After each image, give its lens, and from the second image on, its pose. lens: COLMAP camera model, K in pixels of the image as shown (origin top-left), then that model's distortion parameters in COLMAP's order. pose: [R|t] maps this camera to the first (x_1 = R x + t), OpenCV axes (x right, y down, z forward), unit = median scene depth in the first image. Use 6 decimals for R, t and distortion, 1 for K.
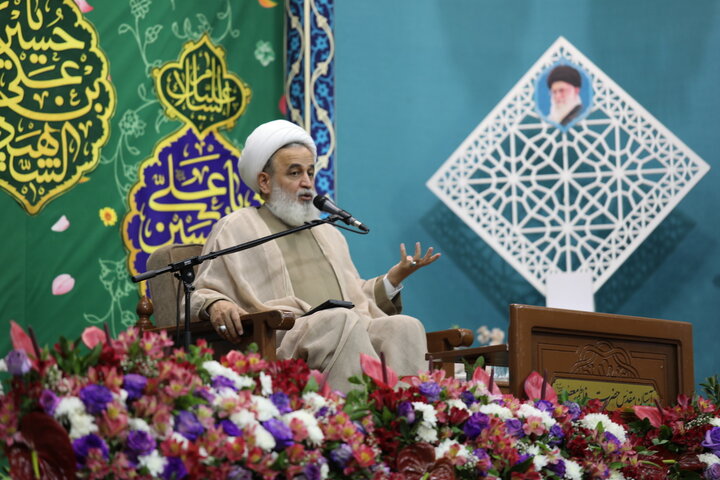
lens RADIAL K [[2030.0, 0, 360.0], [0, 2030.0, 240.0], [0, 0, 1]] dist [-0.117334, 1.514608]
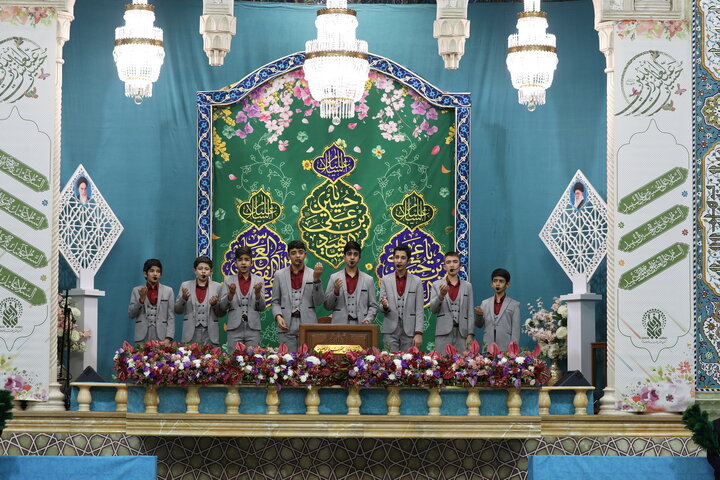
lens RADIAL K [[2030.0, 0, 360.0], [0, 2030.0, 240.0], [0, 0, 1]] dist [-0.117334, 1.514608]
pose [[0.769934, -0.033741, -0.637231, 1.588344], [0.088851, 0.994542, 0.054694, -0.195733], [0.631908, -0.098730, 0.768729, -1.070363]]
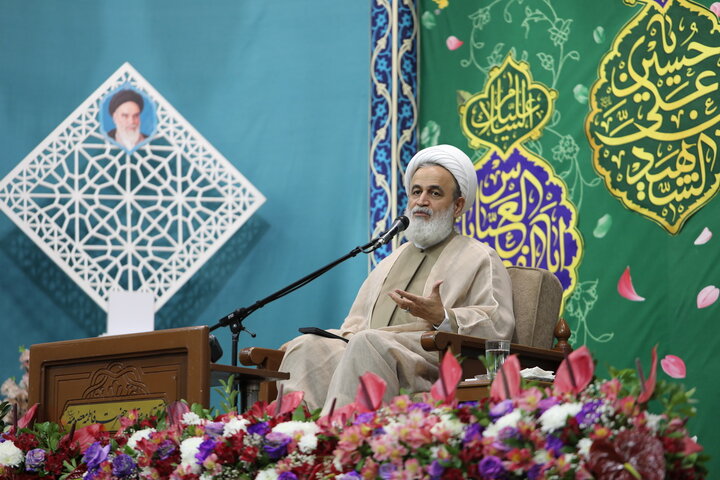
lens RADIAL K [[2030.0, 0, 360.0], [0, 2030.0, 240.0], [0, 0, 1]] dist [-0.117334, 1.514608]
pose [[0.152843, -0.155563, -0.975930, 0.795972], [0.154393, 0.979166, -0.131899, 0.098883], [0.976116, -0.130517, 0.173676, 0.655298]]
